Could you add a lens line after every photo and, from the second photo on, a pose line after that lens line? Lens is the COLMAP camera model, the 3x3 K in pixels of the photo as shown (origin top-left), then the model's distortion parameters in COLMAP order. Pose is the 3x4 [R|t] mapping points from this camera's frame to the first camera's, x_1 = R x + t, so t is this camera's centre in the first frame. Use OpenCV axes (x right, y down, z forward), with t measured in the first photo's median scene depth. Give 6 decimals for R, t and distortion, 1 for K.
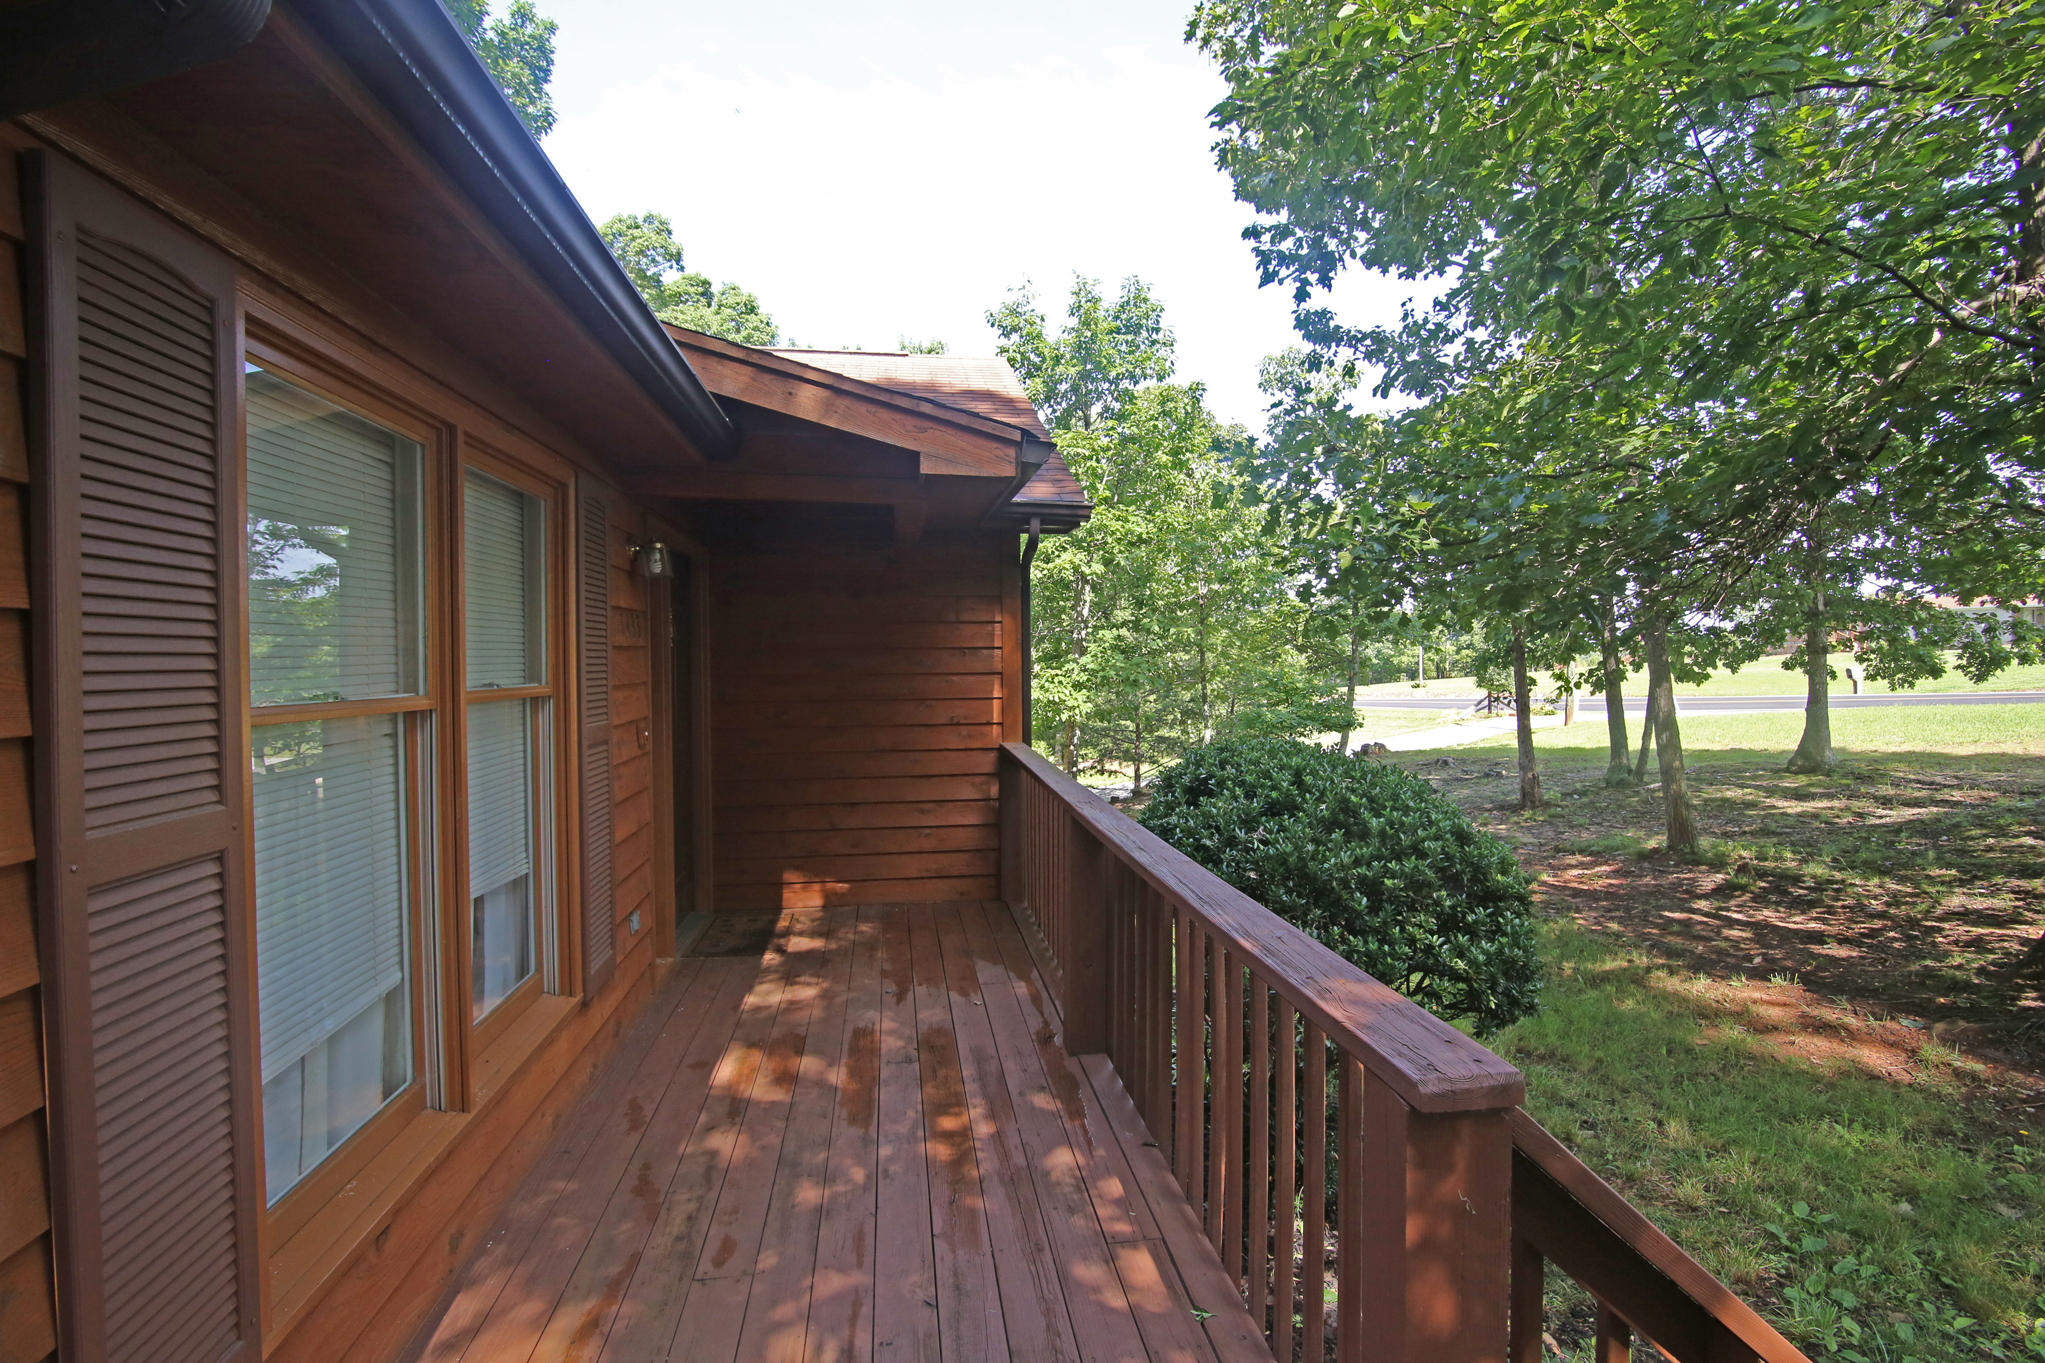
lens RADIAL K [[989.7, 0, 1026.7], [0, 989.7, 677.3], [0, 0, 1]] dist [-0.018586, -0.000389]
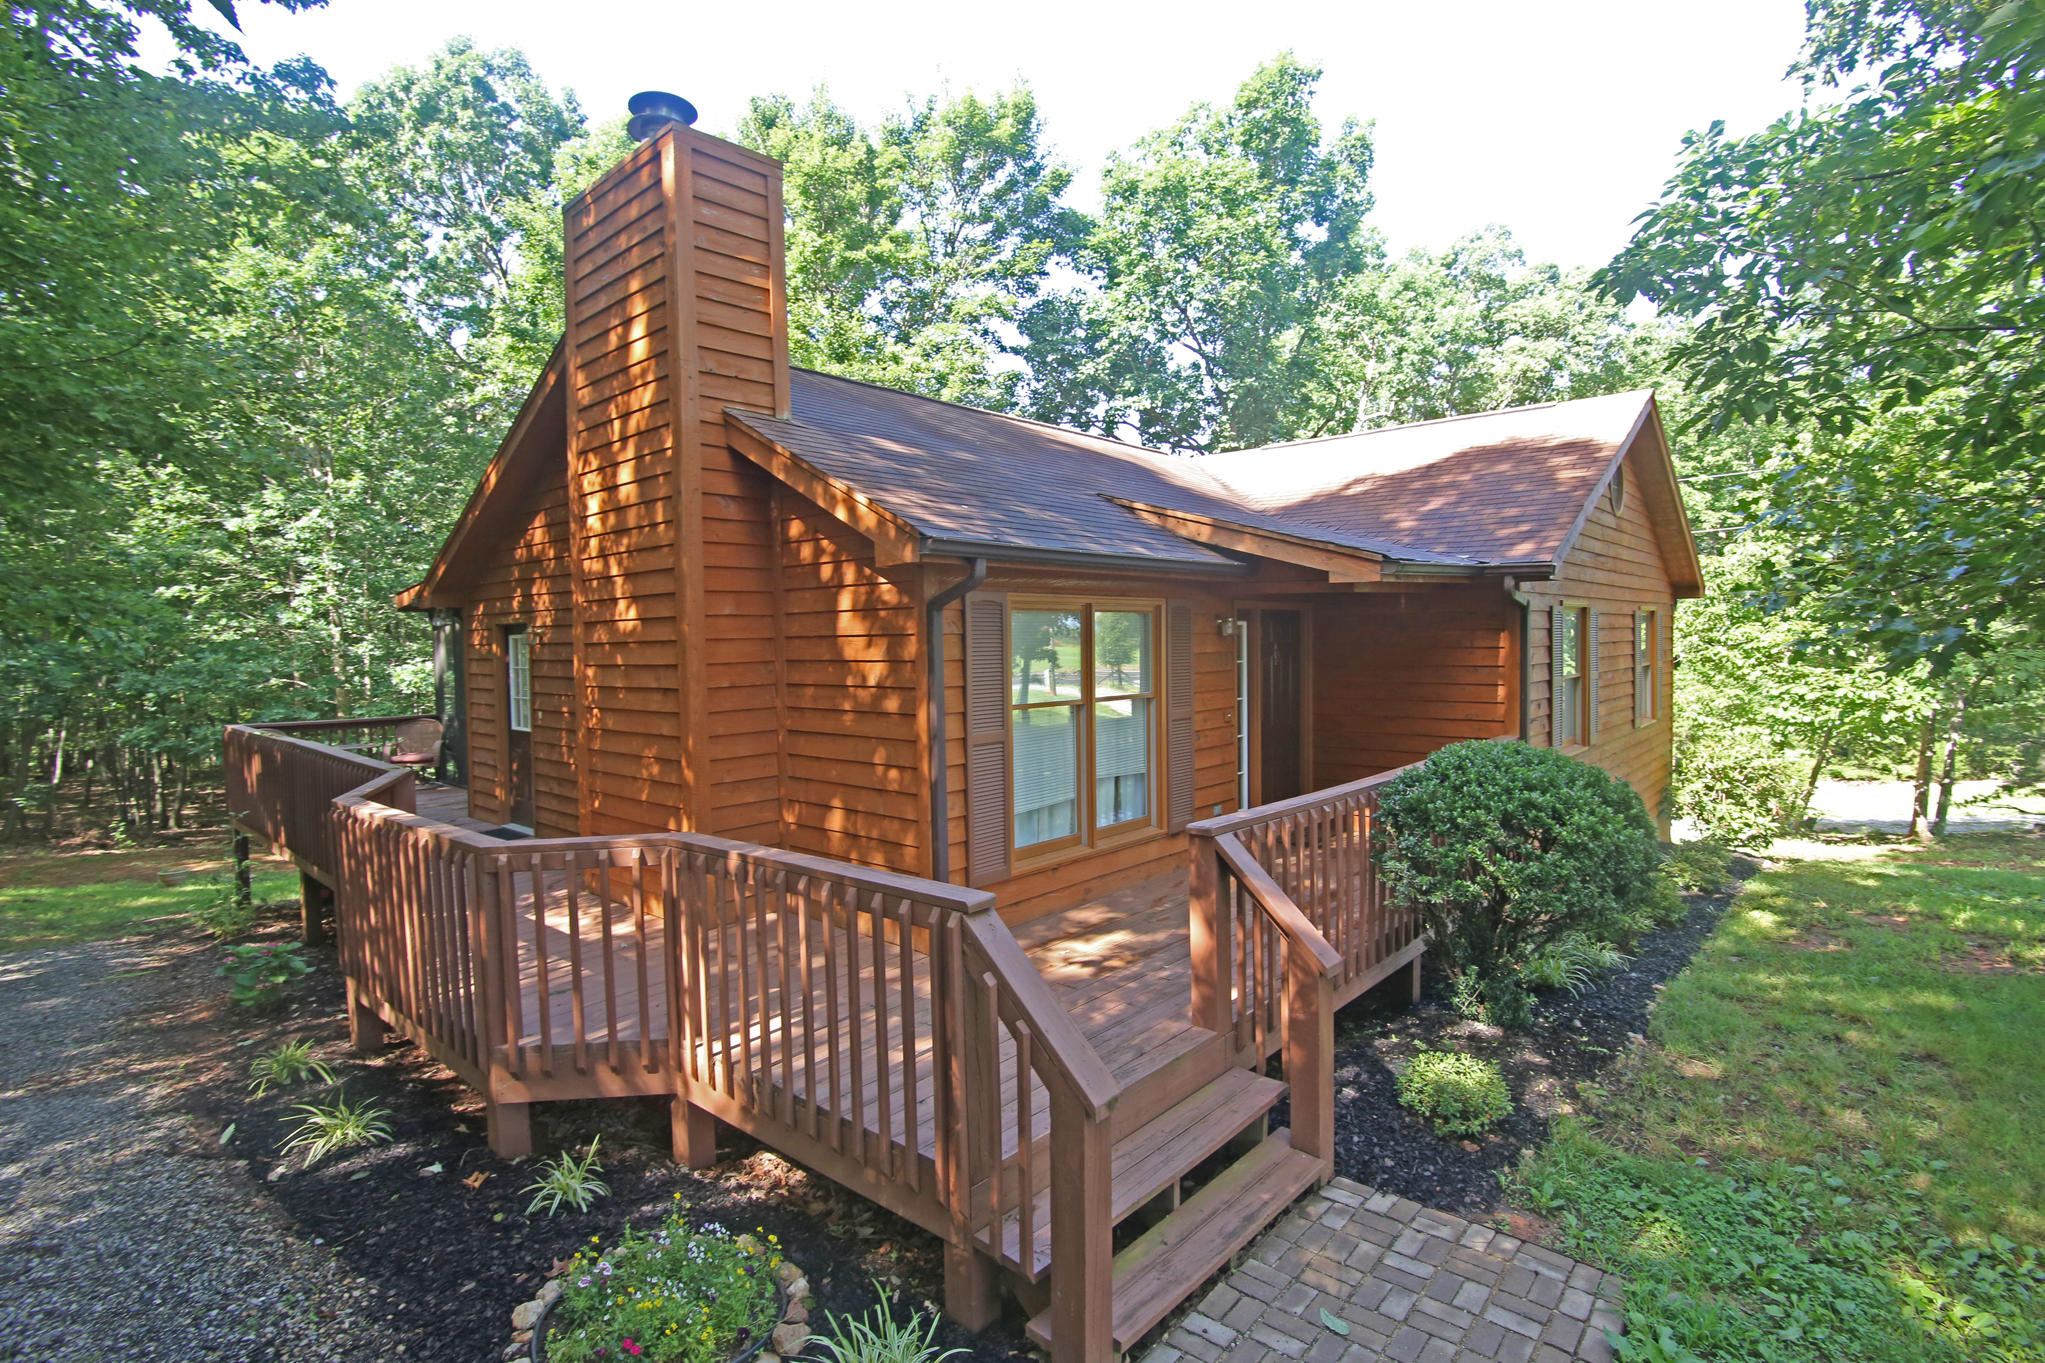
lens RADIAL K [[989.7, 0, 1036.0], [0, 989.7, 675.7], [0, 0, 1]] dist [-0.018586, -0.000389]
pose [[0.654818, 0.025884, -0.755343, 0.182434], [-0.006036, 0.999561, 0.029021, -0.016466], [0.755763, -0.014444, 0.654686, -0.121144]]
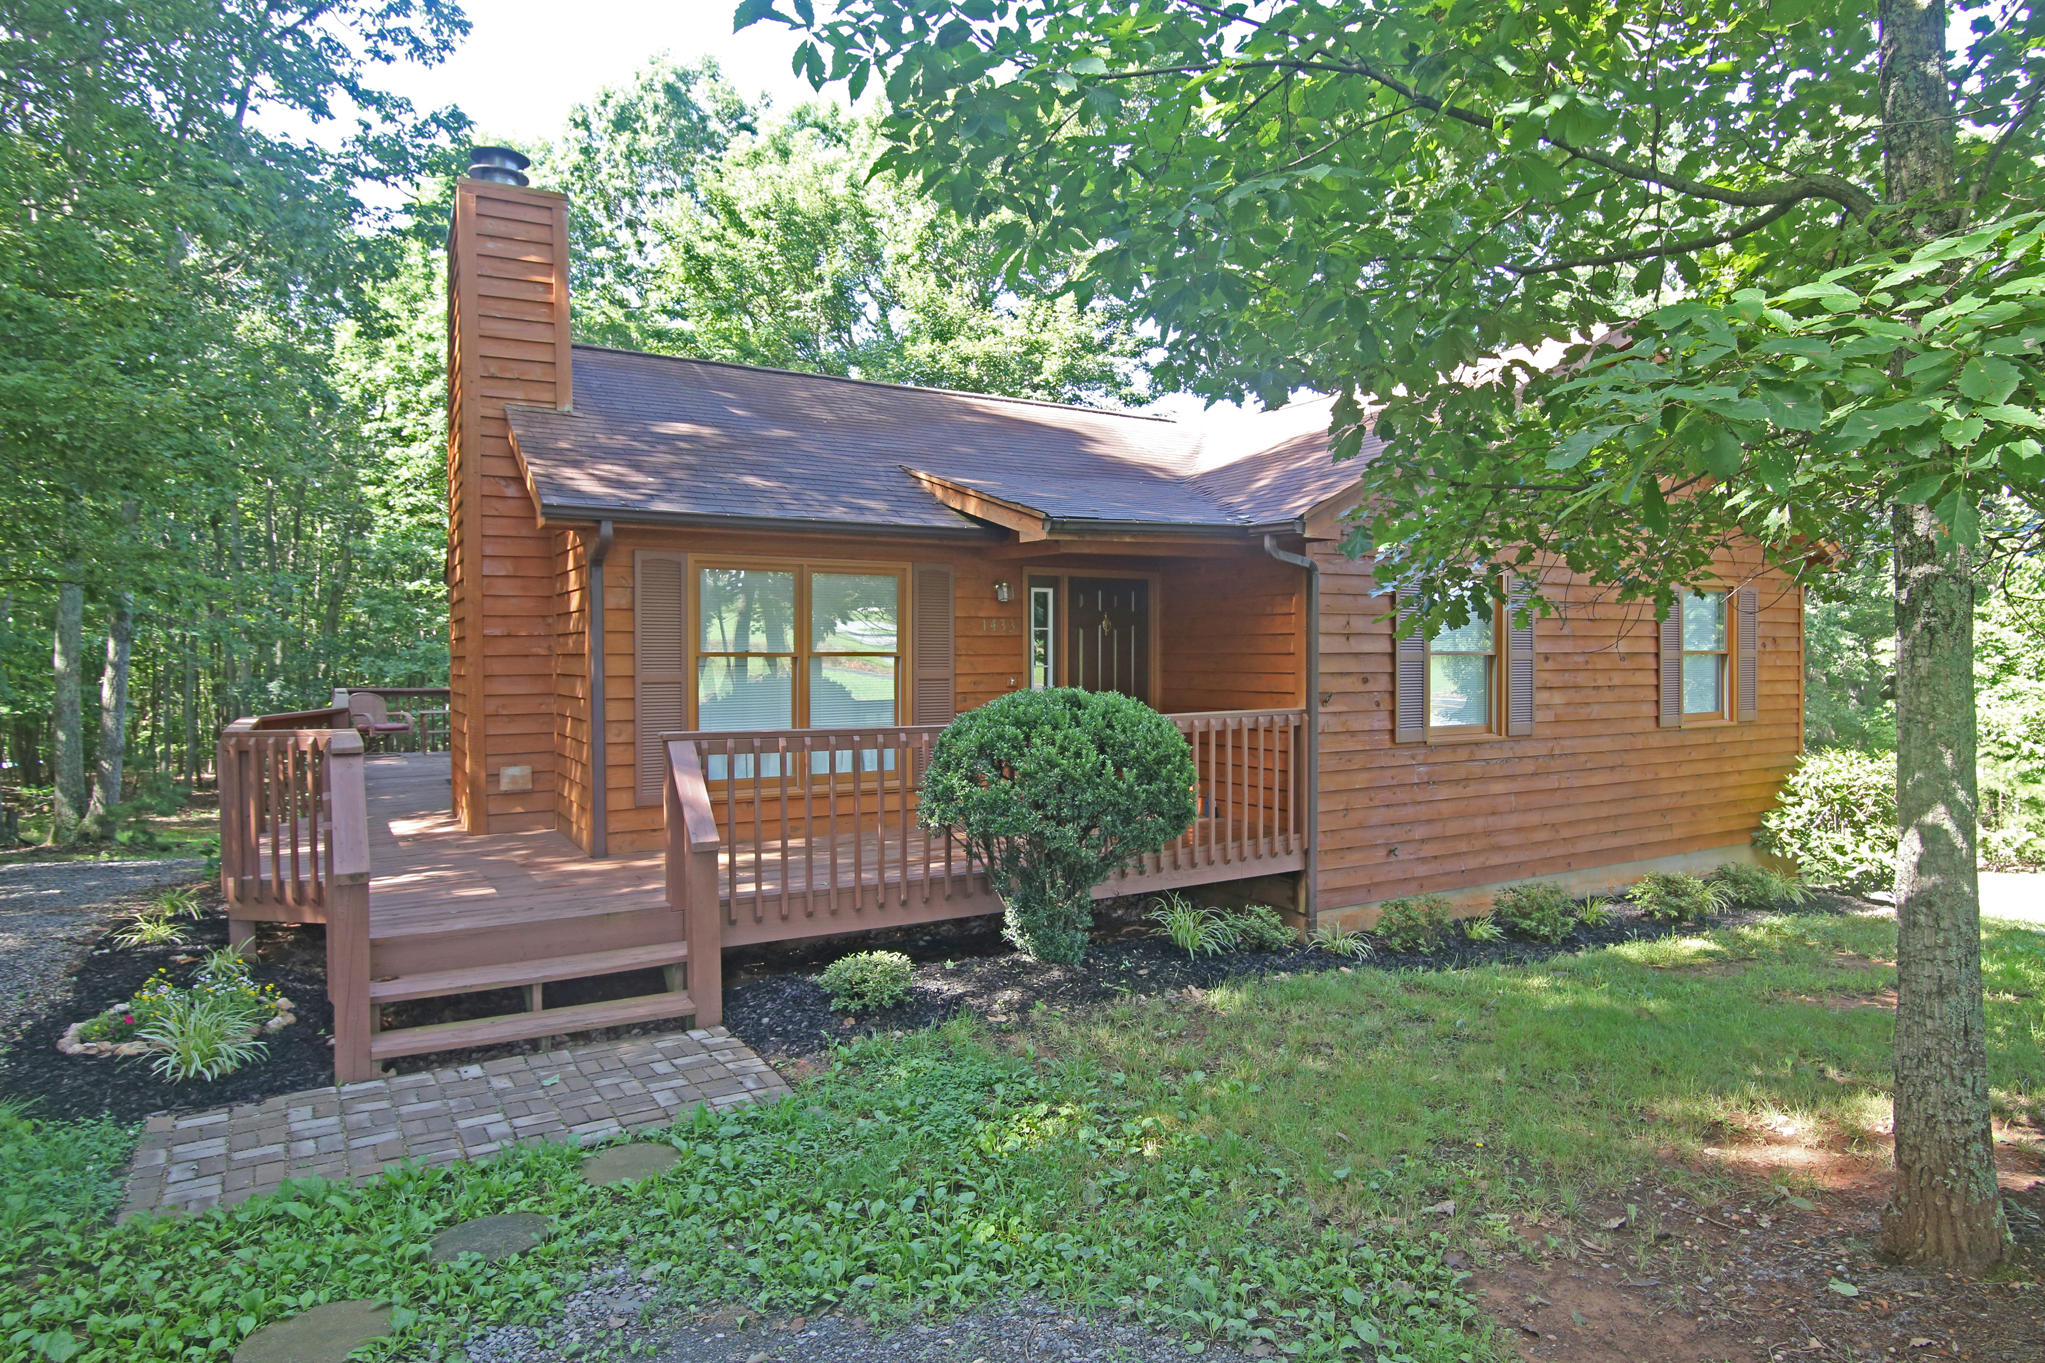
lens RADIAL K [[1176.1, 0, 1033.3], [0, 1176.1, 672.6], [0, 0, 1]] dist [-0.012146, 0.002854]
pose [[0.394412, 0.020643, -0.918702, 0.387252], [-0.020264, 0.999700, 0.013764, 0.001991], [0.918710, 0.013188, 0.394712, 0.028272]]
